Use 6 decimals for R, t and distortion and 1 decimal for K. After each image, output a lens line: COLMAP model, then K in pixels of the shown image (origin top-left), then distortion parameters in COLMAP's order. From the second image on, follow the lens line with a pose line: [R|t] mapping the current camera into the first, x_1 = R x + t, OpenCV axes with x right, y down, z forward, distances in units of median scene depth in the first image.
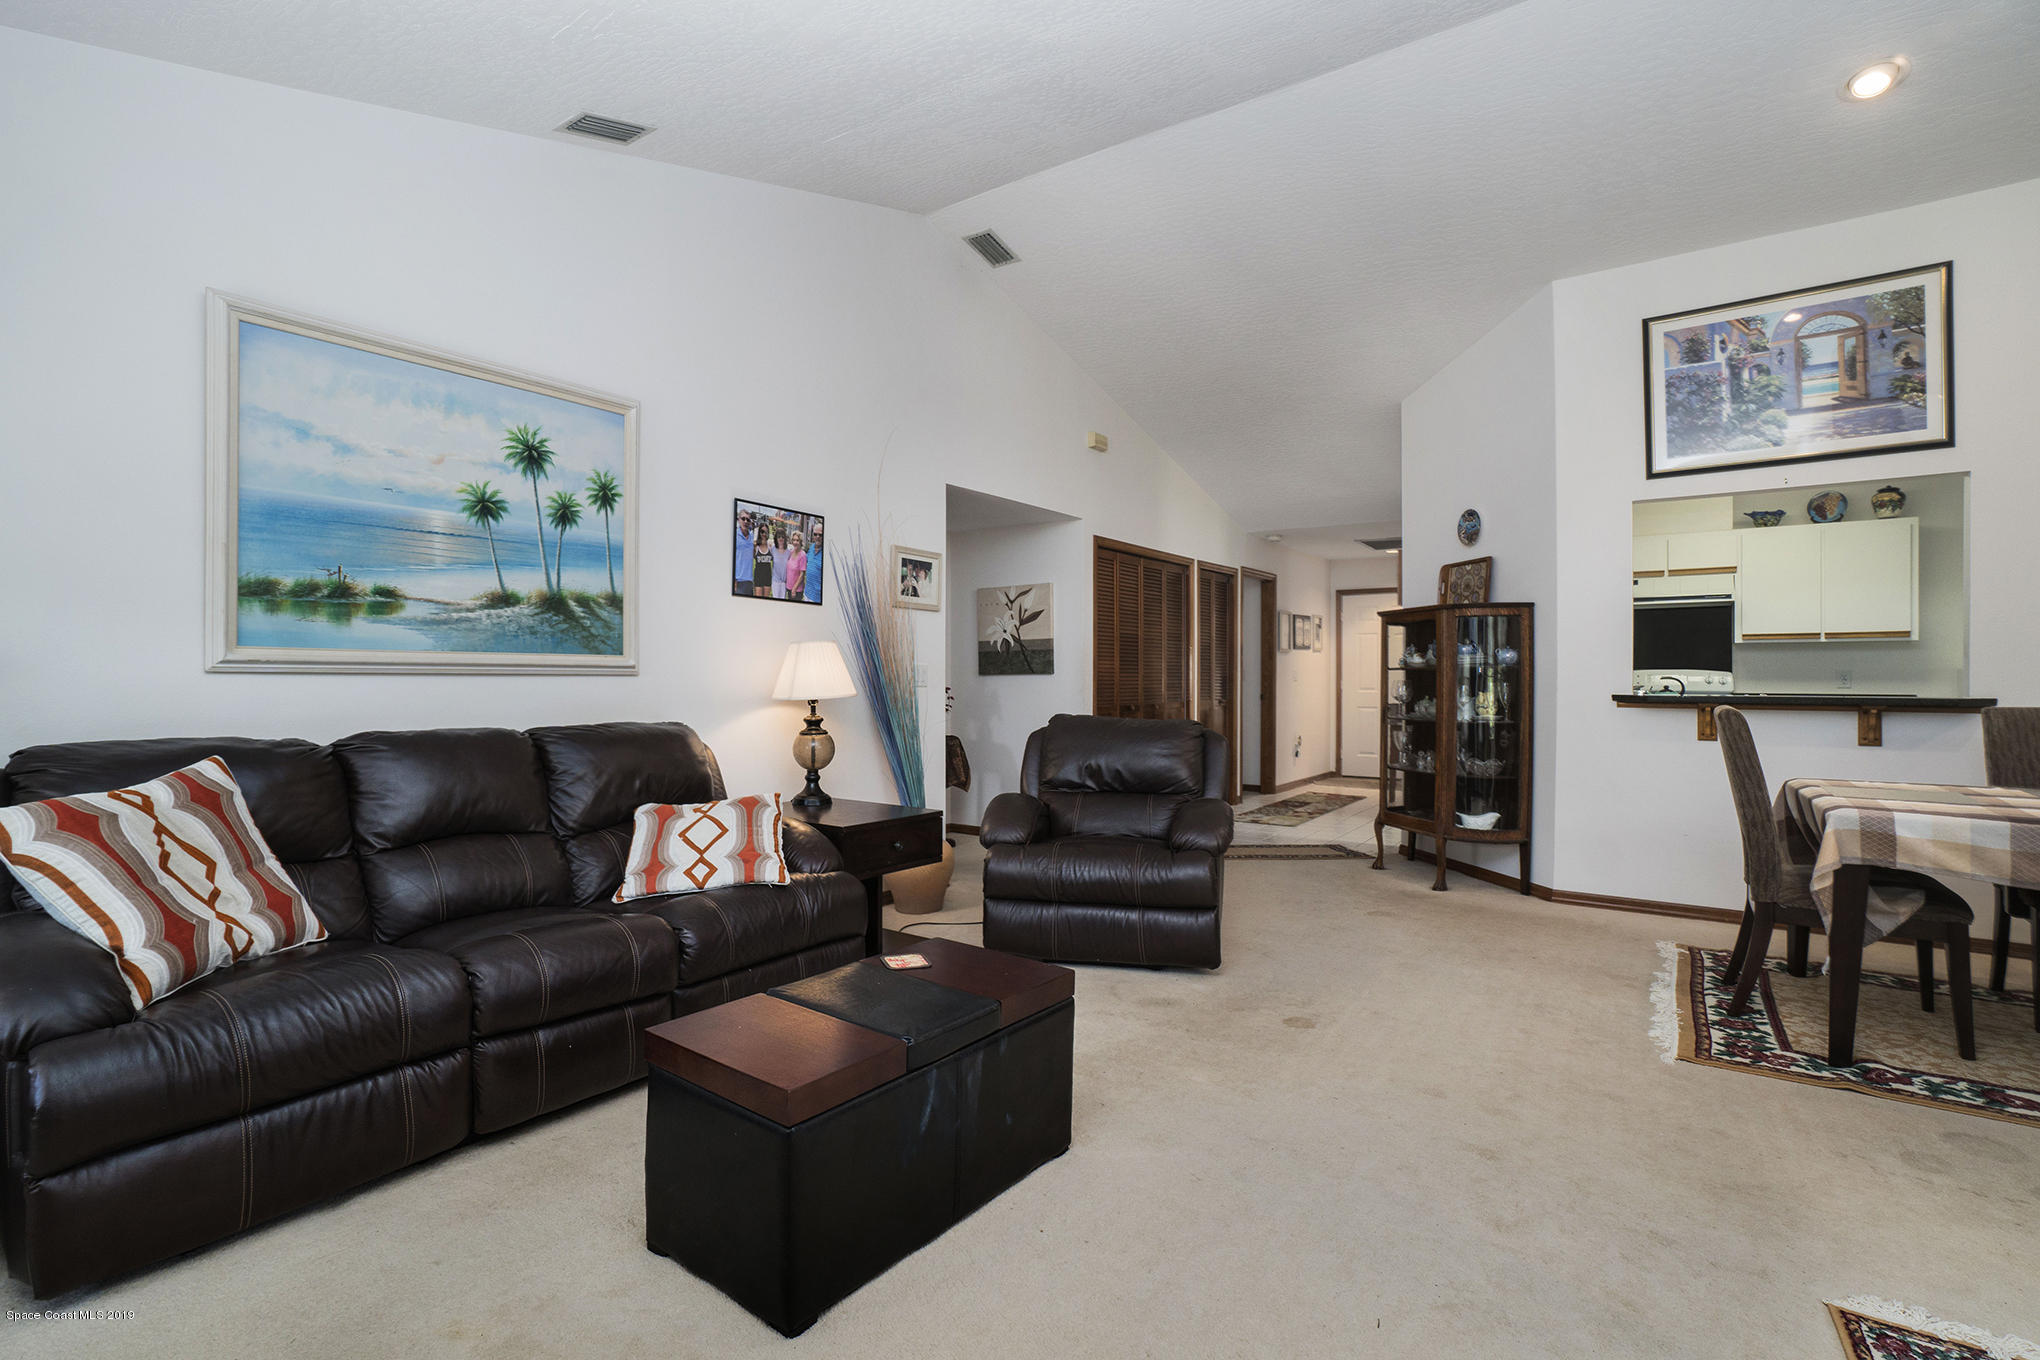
lens RADIAL K [[934.7, 0, 1004.9], [0, 934.7, 672.3], [0, 0, 1]] dist [-0.040351, 0.007946]
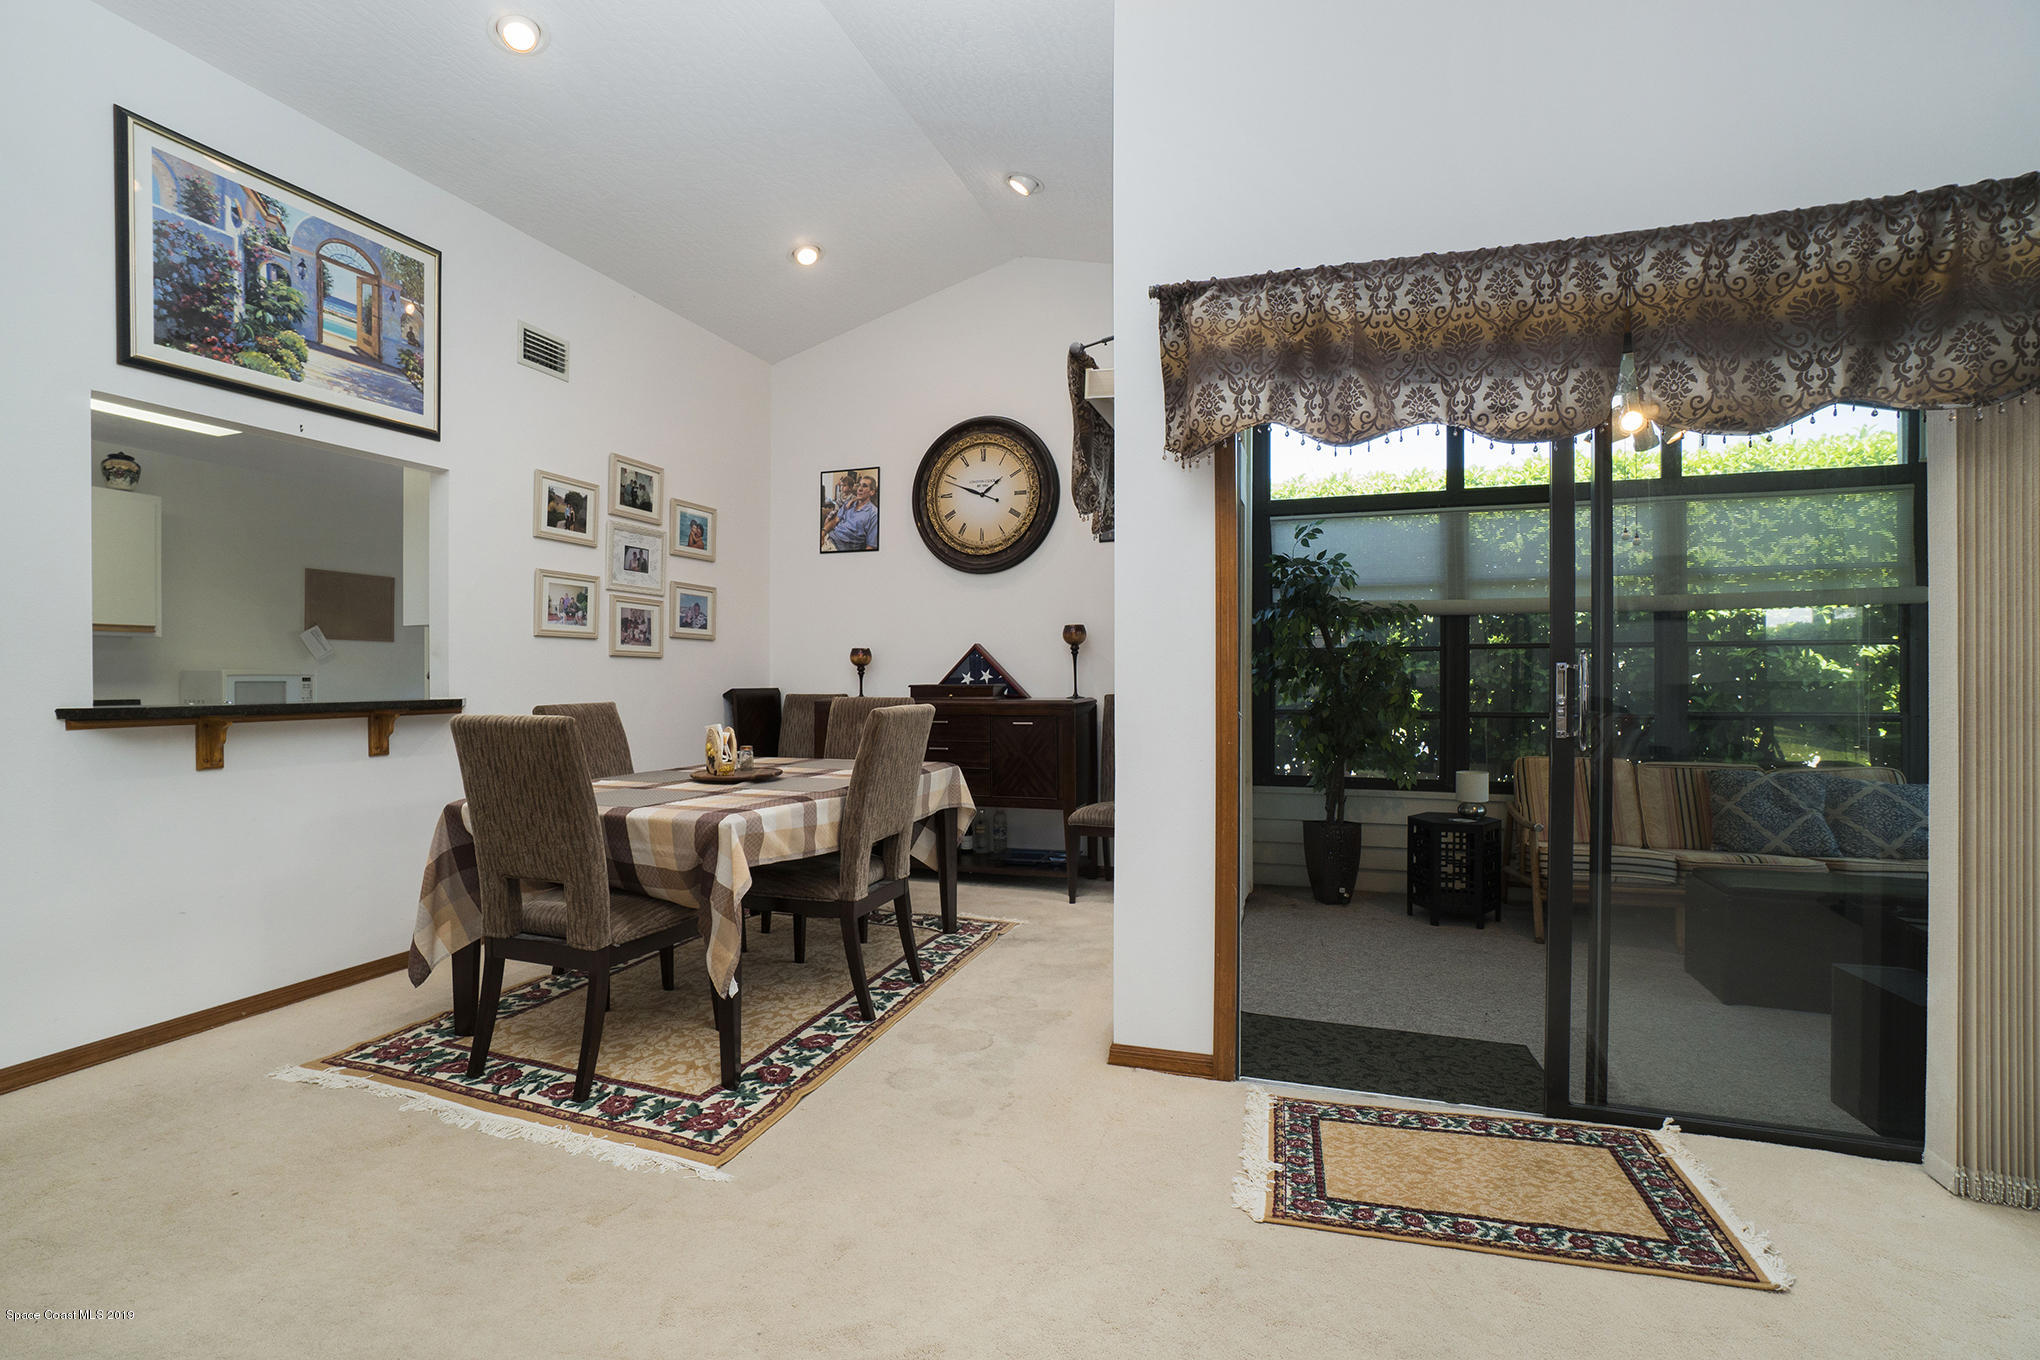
lens RADIAL K [[934.7, 0, 950.8], [0, 934.7, 679.1], [0, 0, 1]] dist [-0.040351, 0.007946]
pose [[-0.250139, -0.002386, 0.968207, -0.048247], [-0.000235, 0.999997, 0.002404, 0.003904], [-0.968210, 0.000374, -0.250139, 0.685620]]
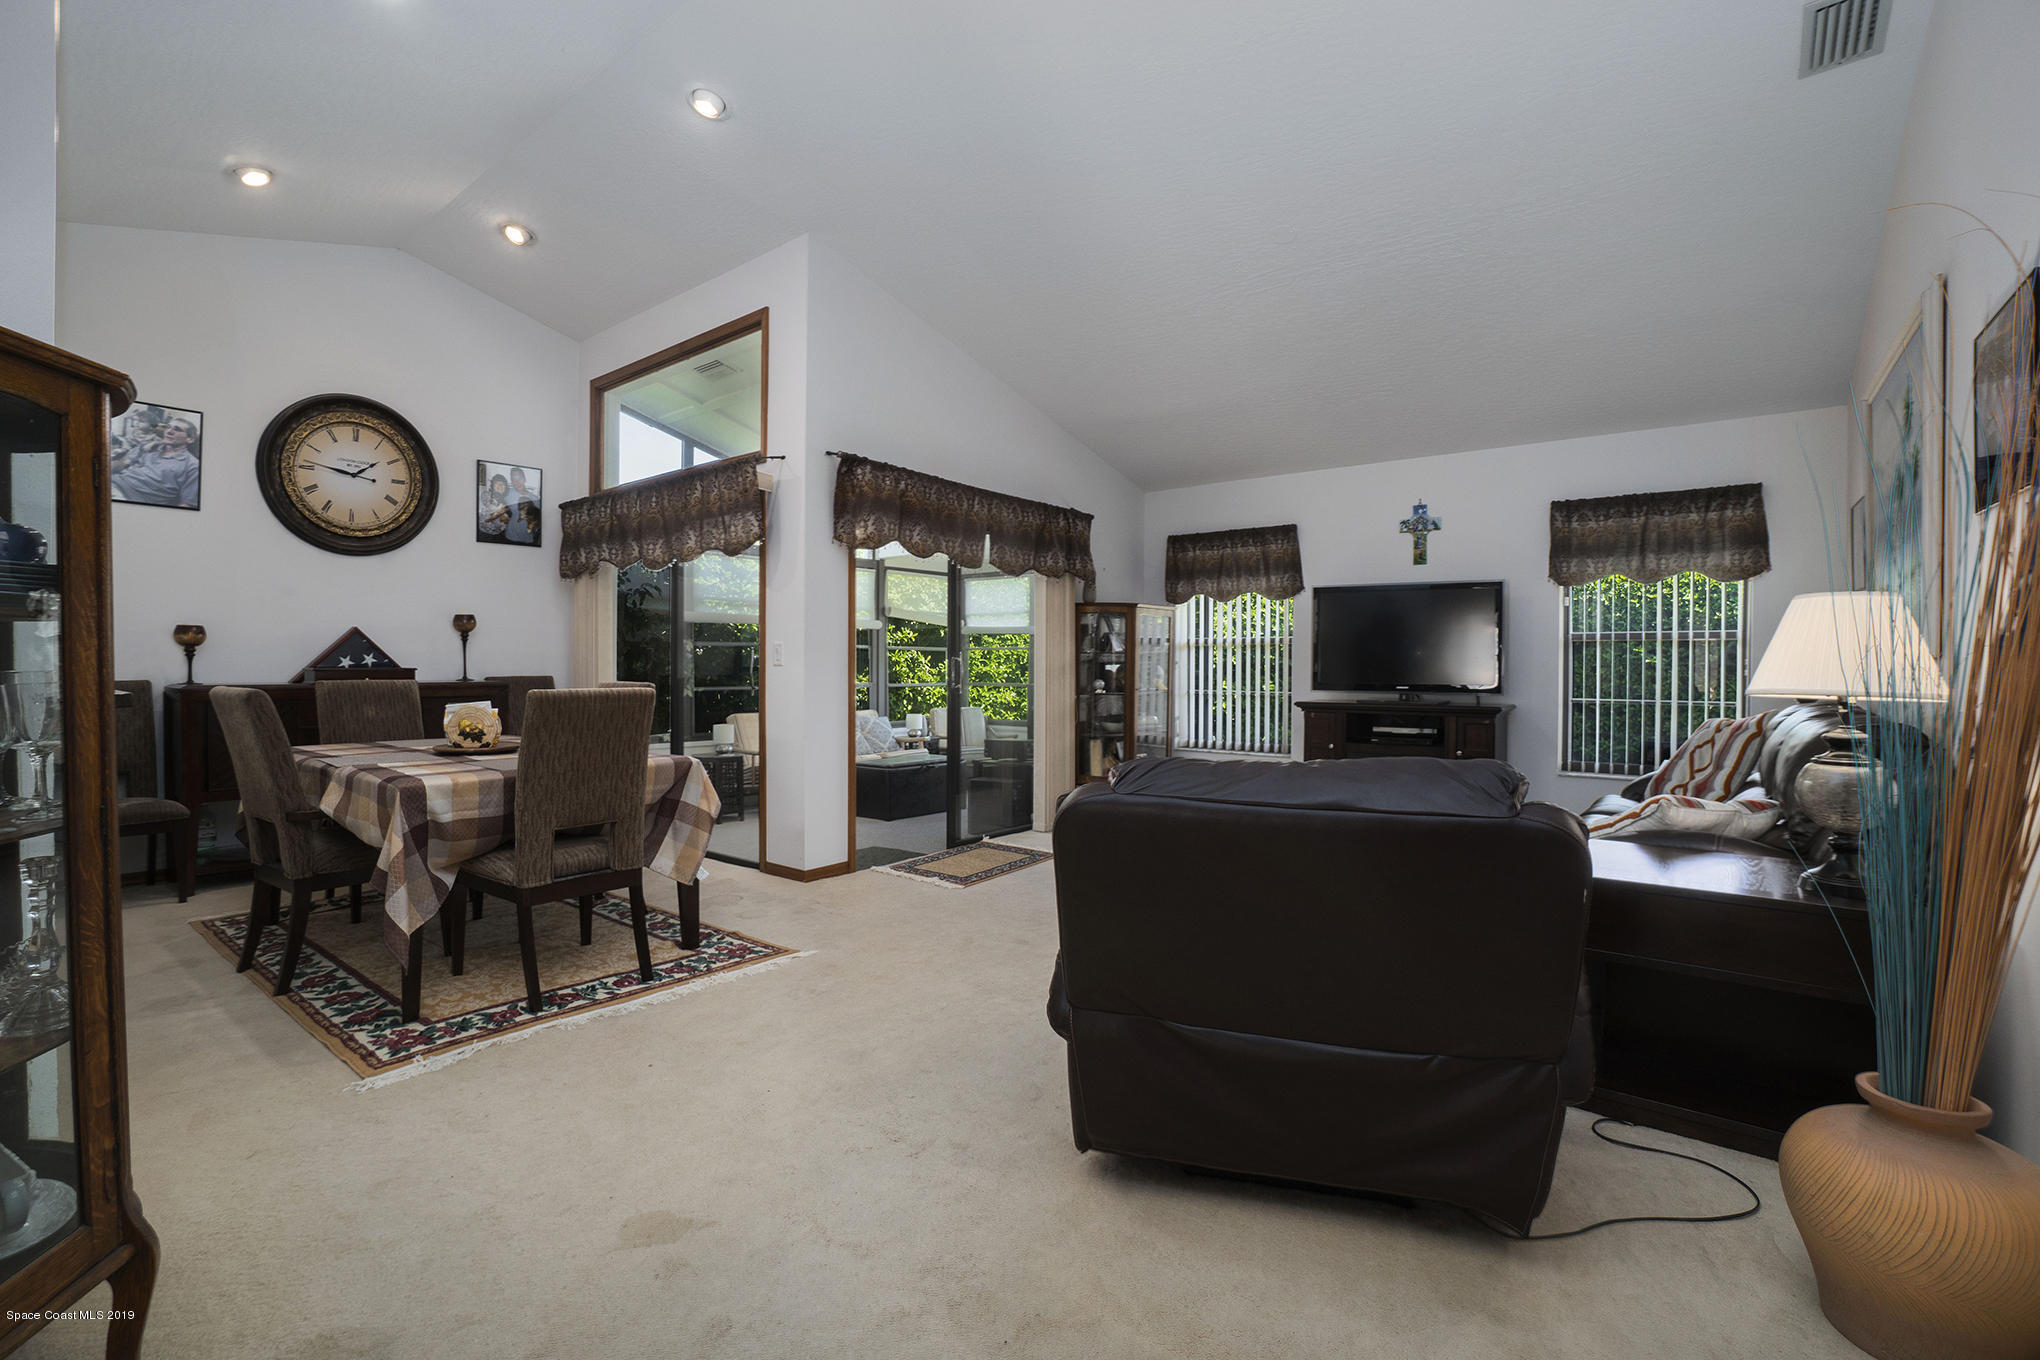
lens RADIAL K [[934.7, 0, 1010.9], [0, 934.7, 682.0], [0, 0, 1]] dist [-0.040351, 0.007946]
pose [[-0.998728, -0.004061, 0.050253, 0.255578], [-0.003313, 0.999883, 0.014940, 0.011843], [-0.050308, 0.014755, -0.998625, 1.573416]]
